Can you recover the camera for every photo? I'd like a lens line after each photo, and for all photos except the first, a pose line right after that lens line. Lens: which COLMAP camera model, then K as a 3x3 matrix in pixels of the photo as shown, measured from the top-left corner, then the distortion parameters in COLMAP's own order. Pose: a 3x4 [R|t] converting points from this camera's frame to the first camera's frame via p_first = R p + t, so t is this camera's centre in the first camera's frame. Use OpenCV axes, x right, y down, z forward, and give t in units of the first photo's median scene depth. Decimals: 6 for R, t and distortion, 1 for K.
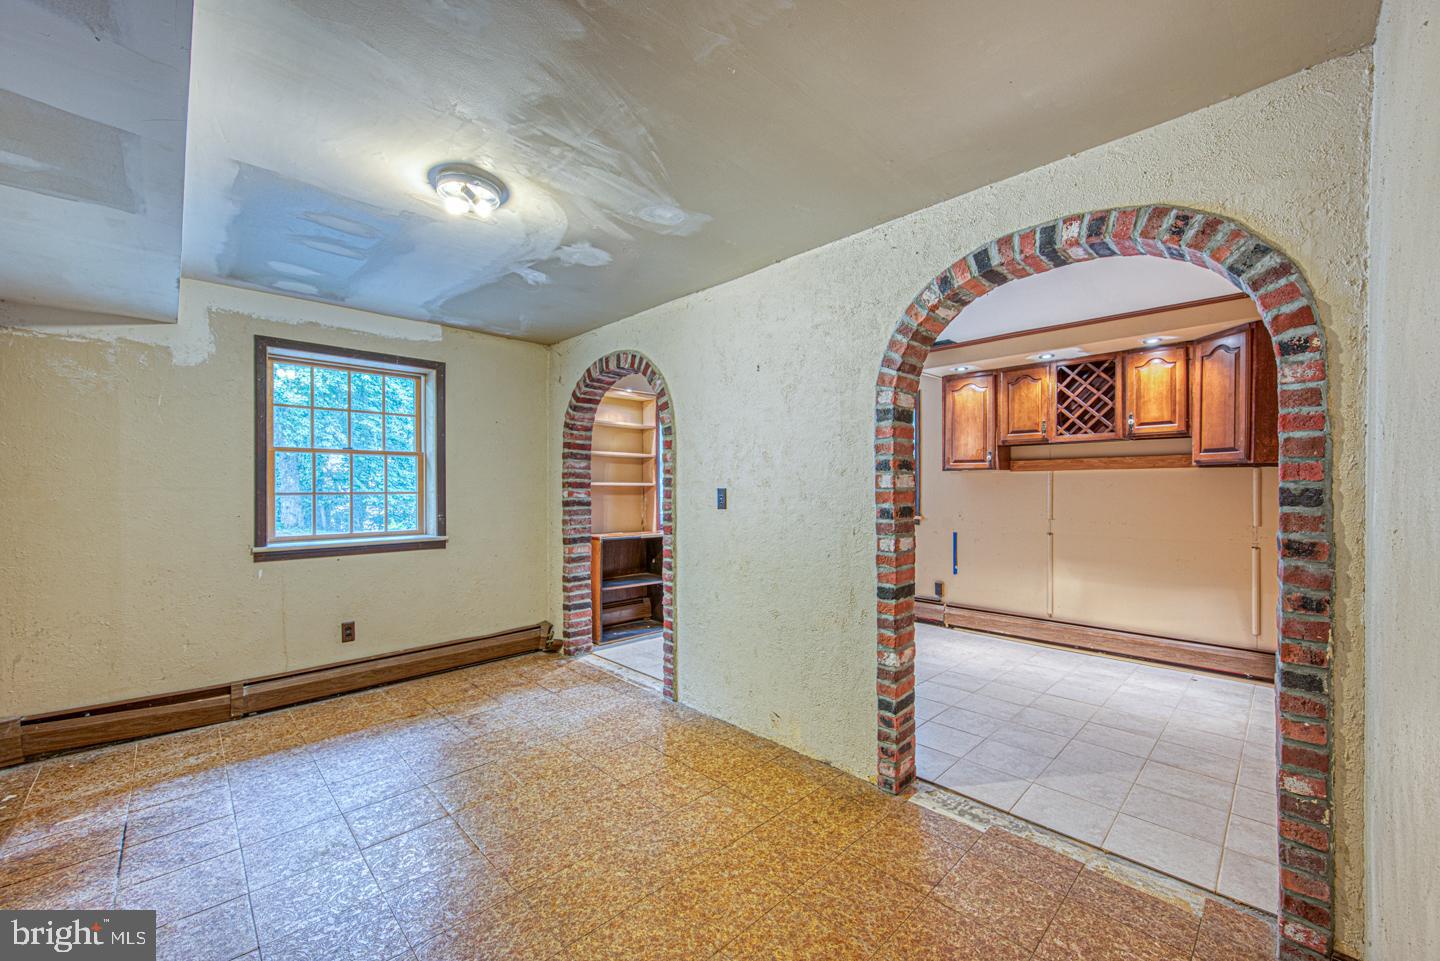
lens RADIAL K [[558.3, 0, 715.7], [0, 558.3, 490.8], [0, 0, 1]] dist [-0.007047, -0.002182]
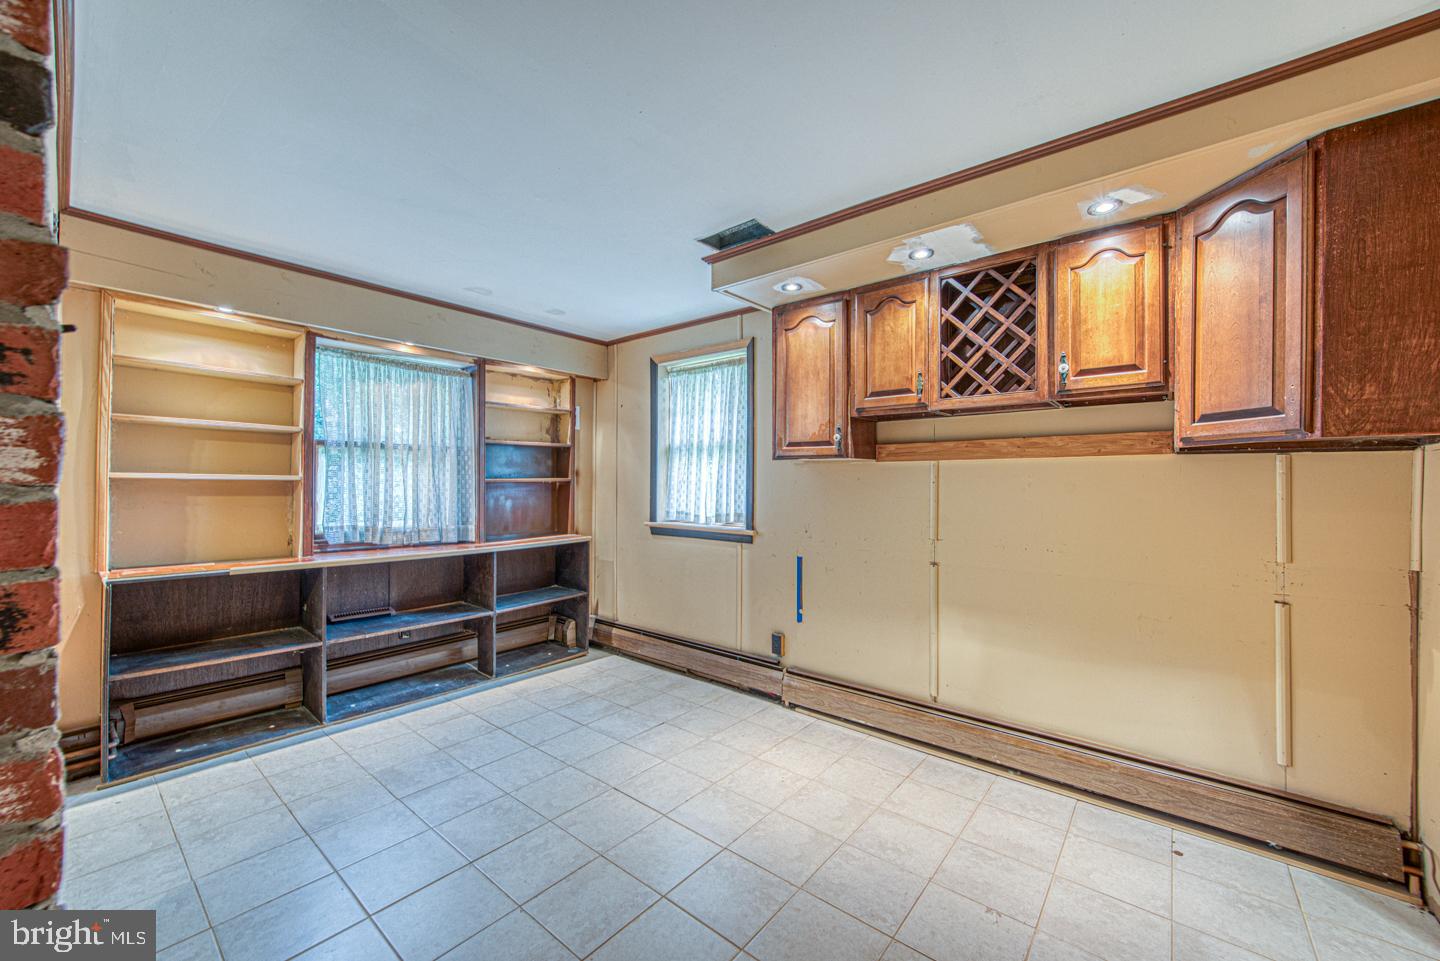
lens RADIAL K [[558.3, 0, 710.7], [0, 558.3, 479.4], [0, 0, 1]] dist [-0.007047, -0.002182]
pose [[0.994462, 0.008916, 0.104721, 0.330225], [-0.007183, 0.999831, -0.016916, -0.003633], [-0.104854, 0.016070, 0.994358, 0.471829]]
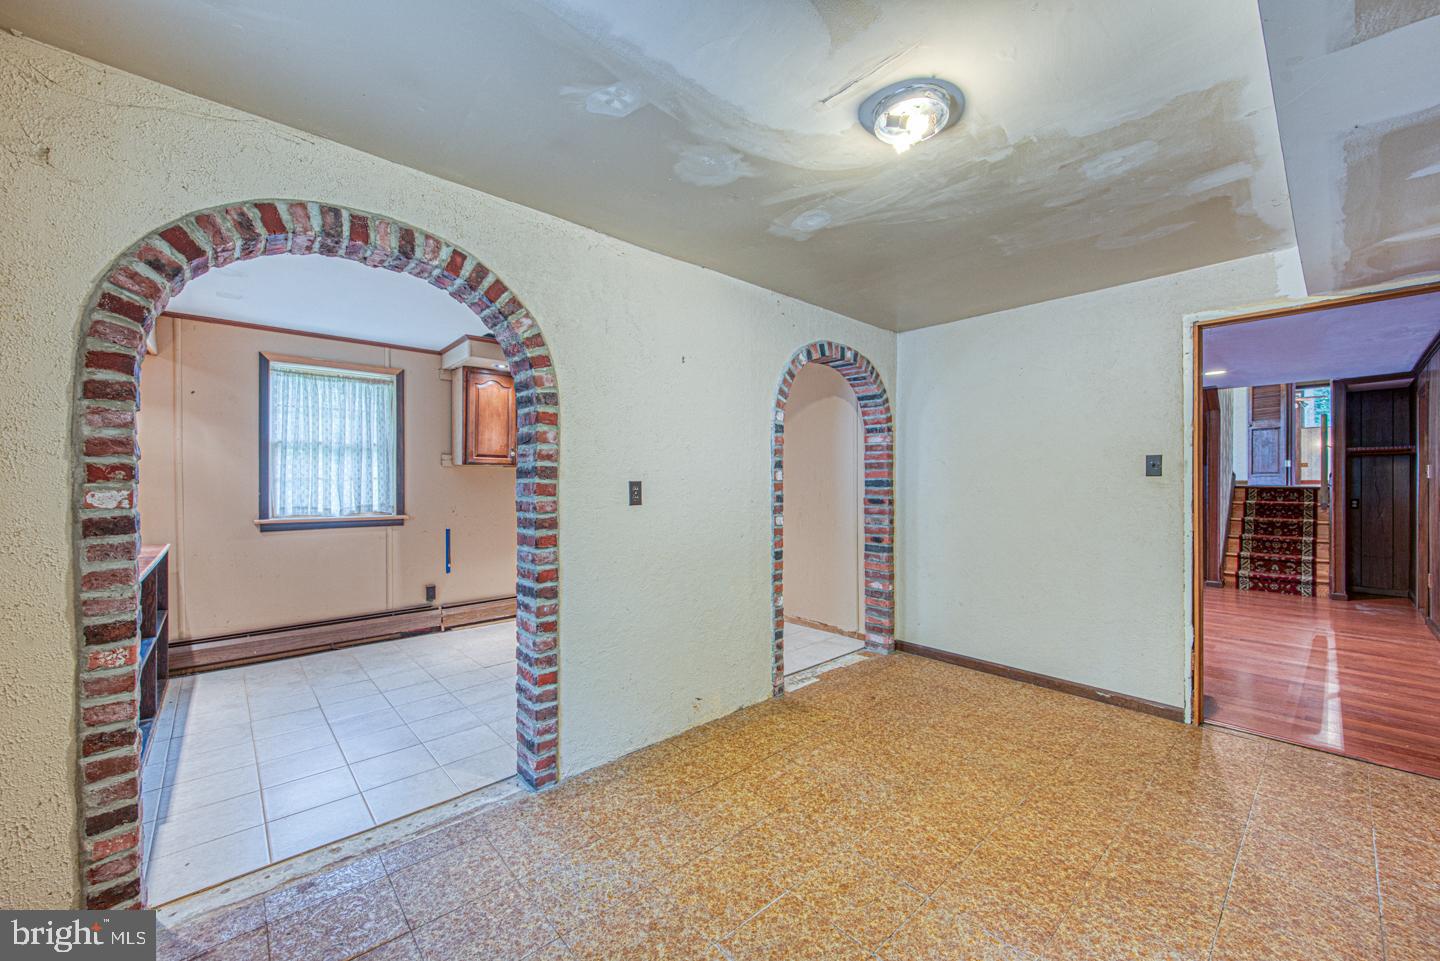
lens RADIAL K [[558.3, 0, 716.4], [0, 558.3, 481.2], [0, 0, 1]] dist [-0.007047, -0.002182]
pose [[0.035472, 0.001986, 0.999369, -0.645231], [0.009417, 0.999953, -0.002322, -0.000868], [-0.999326, 0.009494, 0.035452, 0.642333]]
